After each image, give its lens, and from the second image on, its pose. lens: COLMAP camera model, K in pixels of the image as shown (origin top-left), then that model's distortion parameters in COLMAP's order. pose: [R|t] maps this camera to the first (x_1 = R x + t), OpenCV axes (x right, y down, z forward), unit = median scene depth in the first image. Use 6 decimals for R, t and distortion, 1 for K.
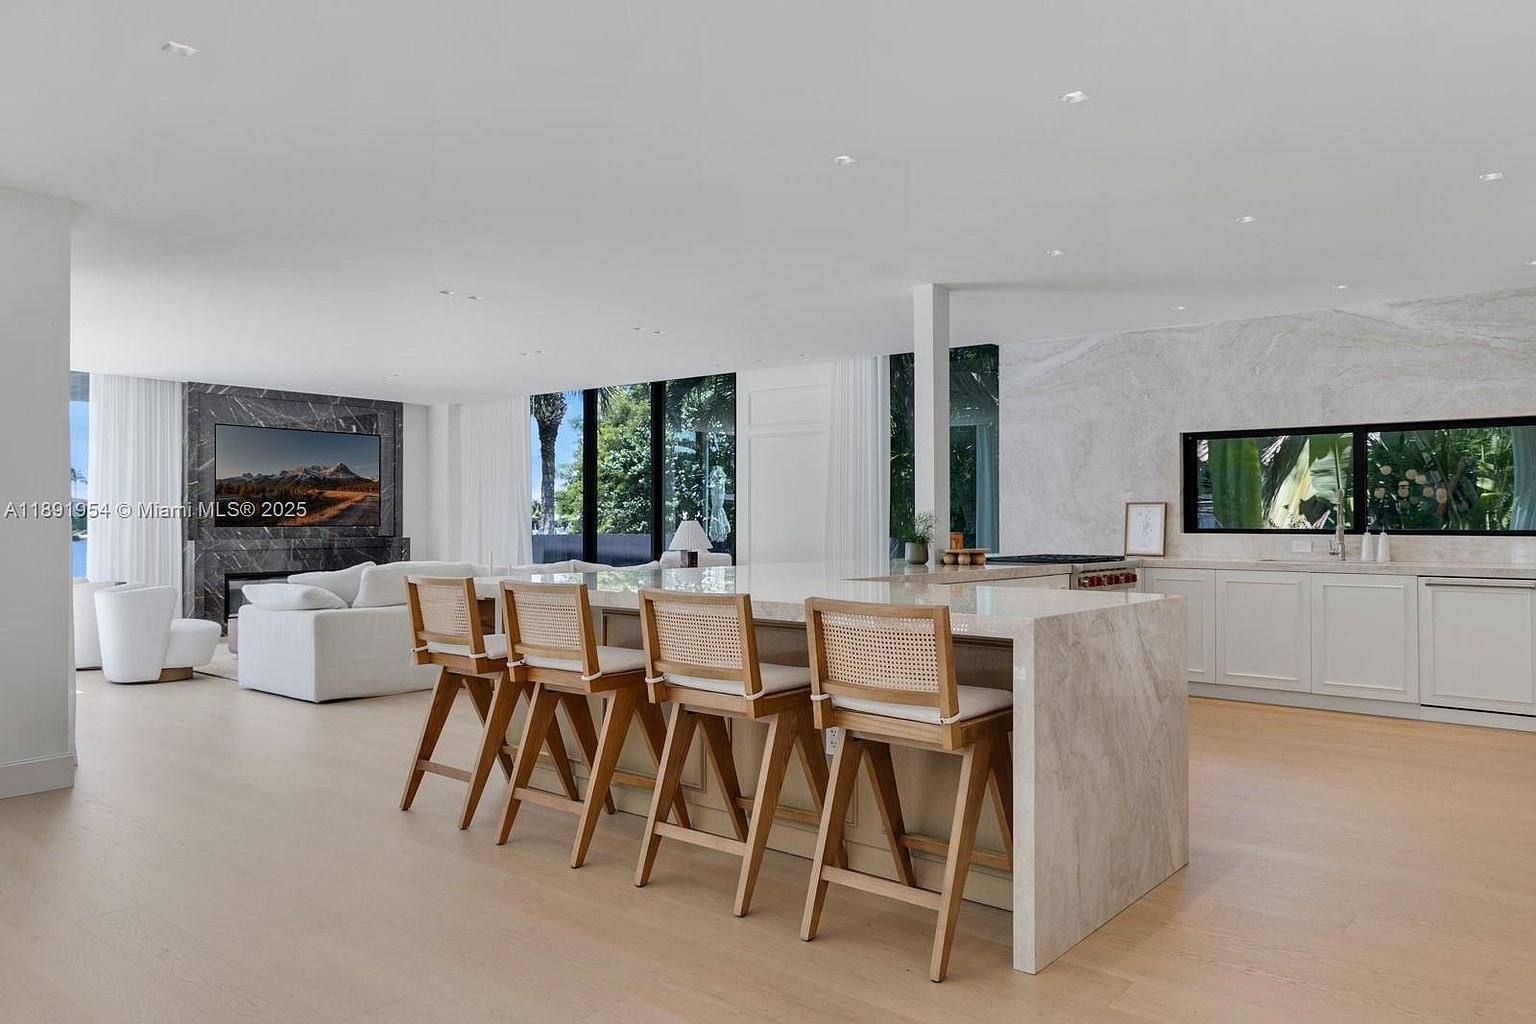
lens RADIAL K [[1051.2, 0, 770.5], [0, 1051.2, 514.8], [0, 0, 1]] dist [0.001418, 0.001885]
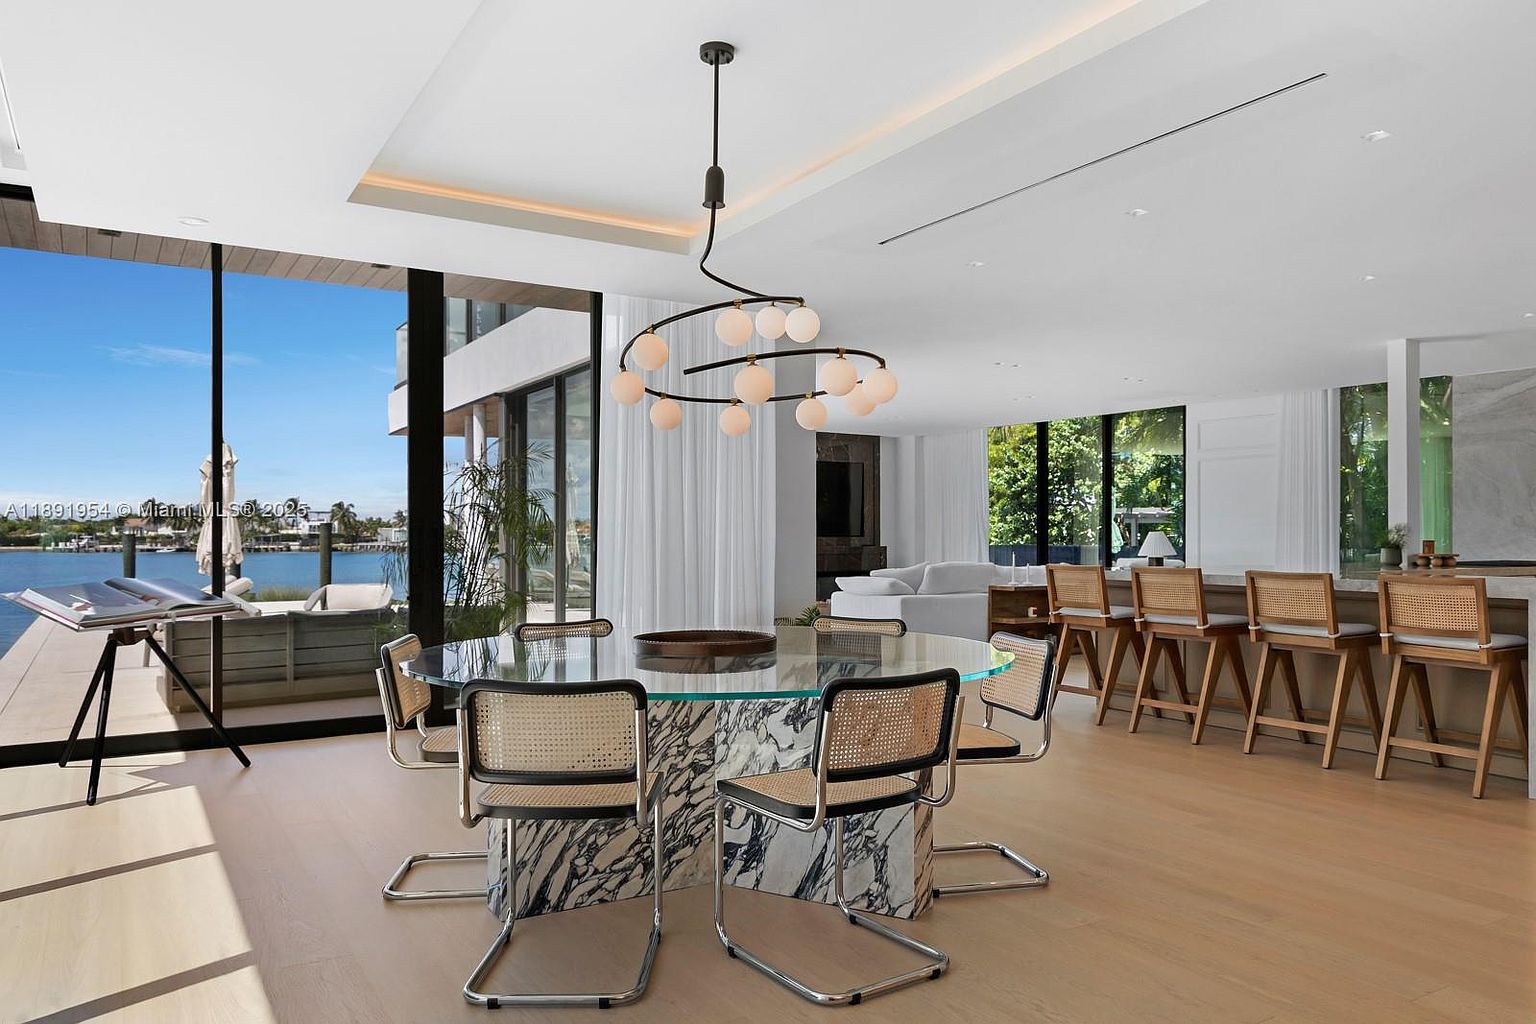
lens RADIAL K [[1058.0, 0, 770.4], [0, 1058.0, 539.0], [0, 0, 1]] dist [0.002931, 0.000231]
pose [[0.948684, -0.001216, -0.316222, -0.138086], [0.004040, 0.999958, 0.008274, 0.002600], [0.316199, -0.009127, 0.948649, -0.350663]]
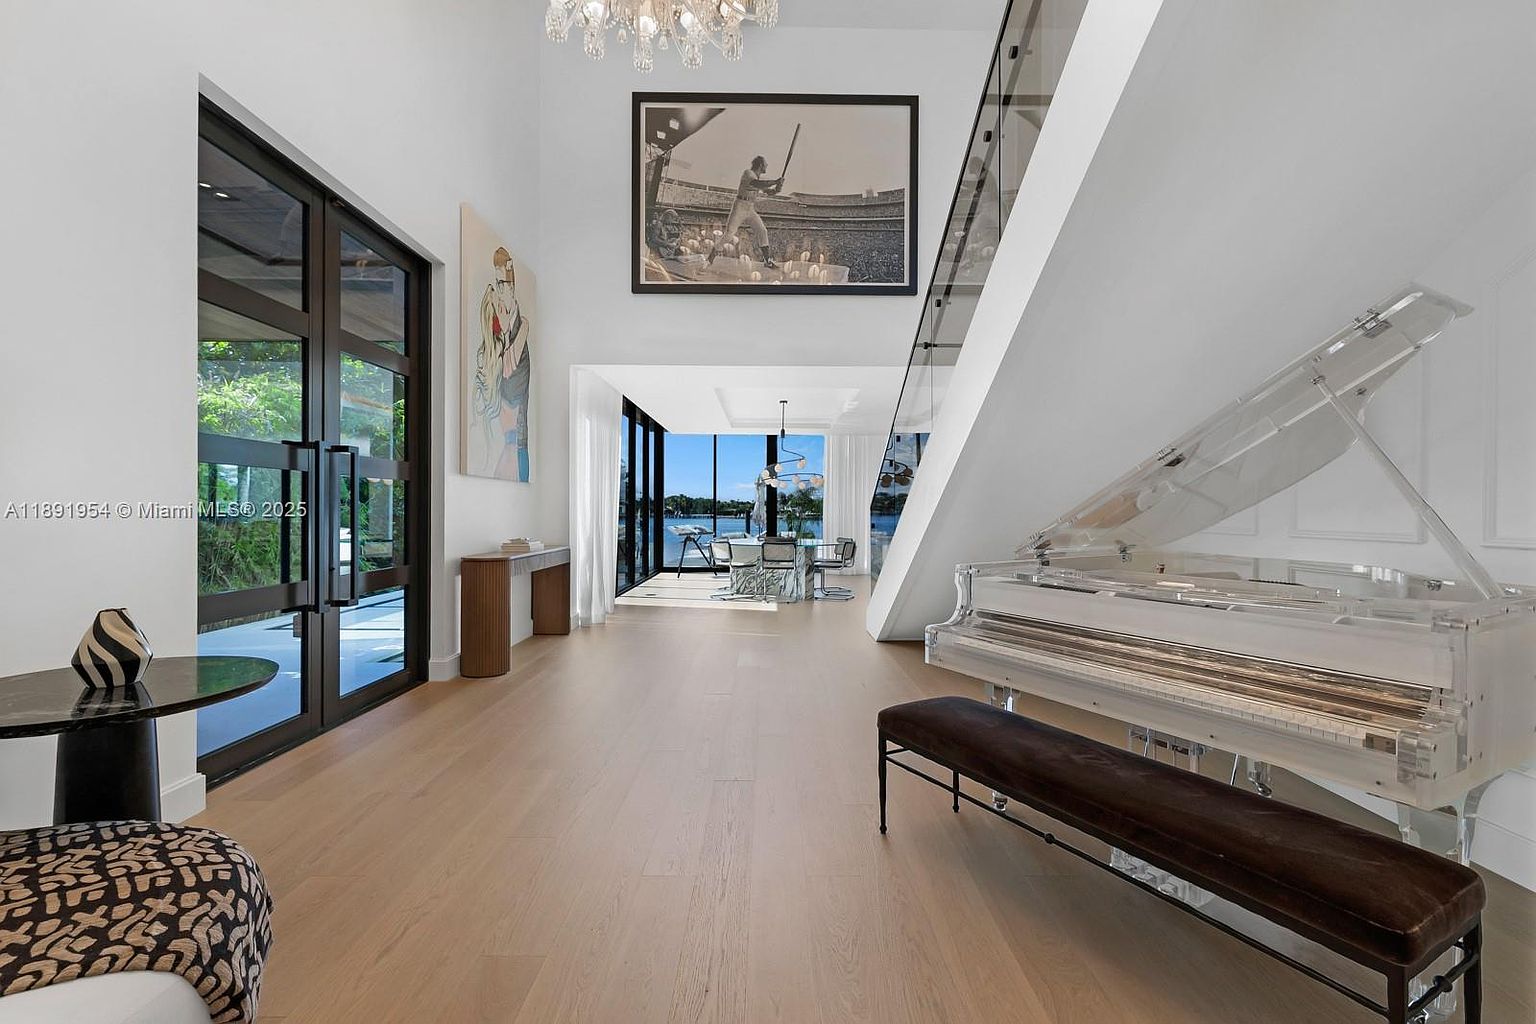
lens RADIAL K [[1051.2, 0, 770.5], [0, 1051.2, 514.8], [0, 0, 1]] dist [0.001418, 0.001885]
pose [[0.657059, 0.001566, -0.753838, 1.191747], [0.000300, 0.999997, 0.002339, -0.000139], [0.753839, -0.001763, 0.657056, -1.249575]]
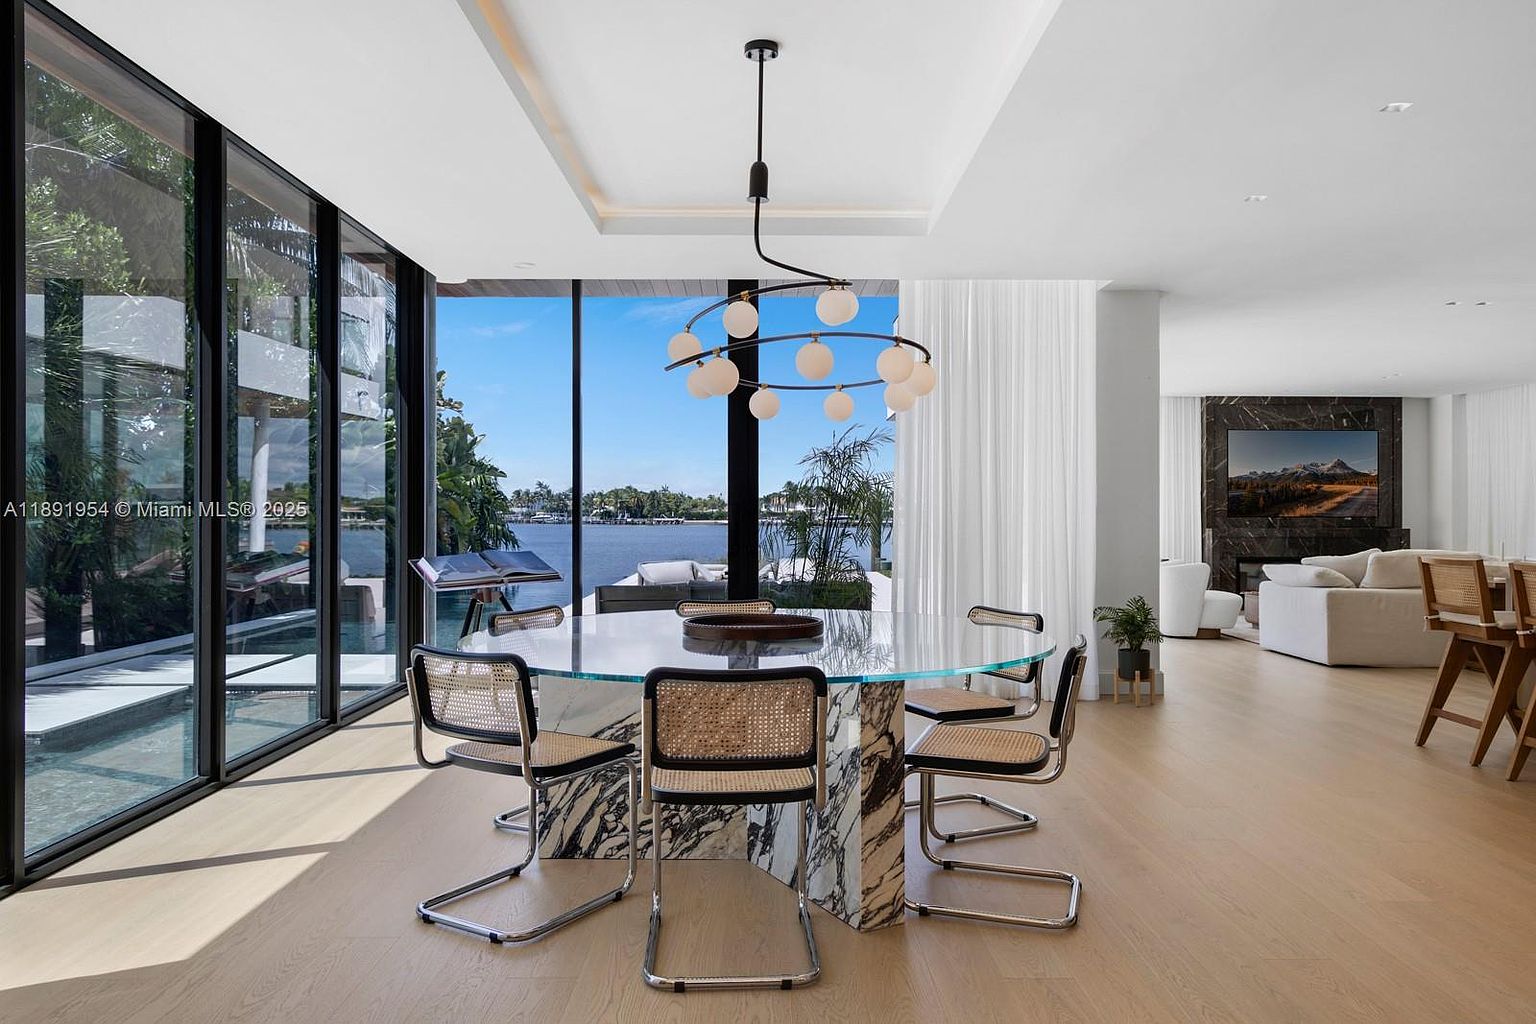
lens RADIAL K [[1051.2, 0, 770.5], [0, 1051.2, 514.8], [0, 0, 1]] dist [0.001418, 0.001885]
pose [[0.645178, 0.000328, -0.764032, 0.060089], [0.005327, 0.999974, 0.004928, -0.000874], [0.764013, -0.007249, 0.645160, -0.216173]]
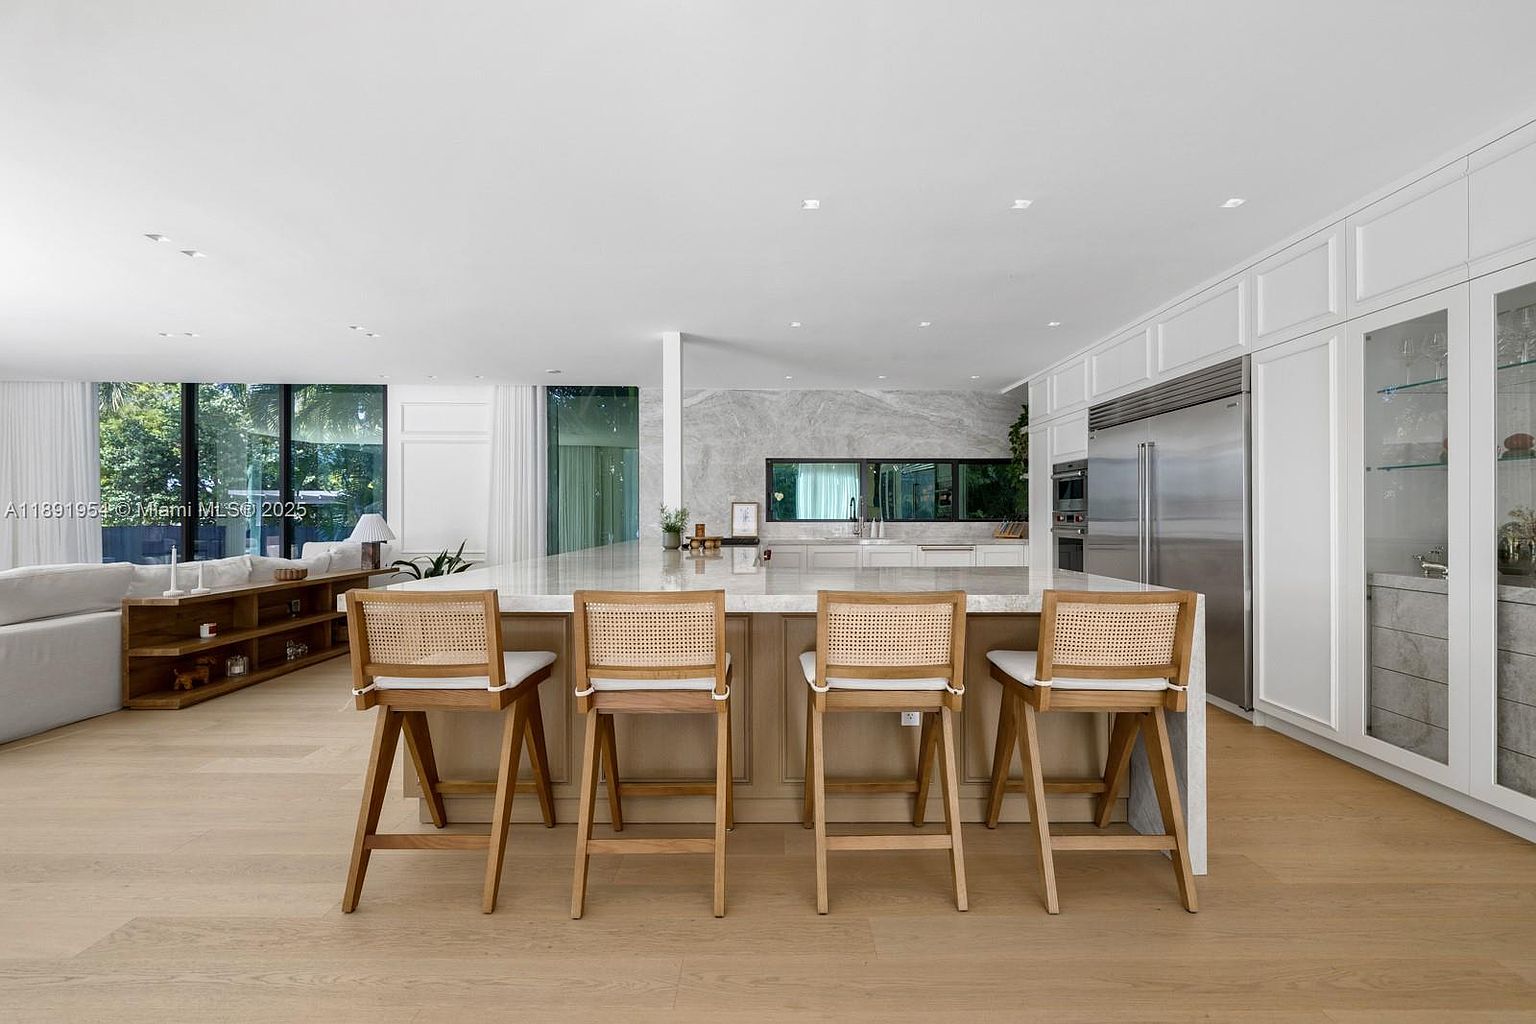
lens RADIAL K [[651.7, 0, 768.0], [0, 651.7, 512.0], [0, 0, 1]] dist [0.001535, 0.000343]
pose [[0.766802, 0.001585, 0.641882, -0.237584], [-0.004139, 0.999988, 0.002475, -0.000138], [-0.641870, -0.004555, 0.766800, 0.266827]]
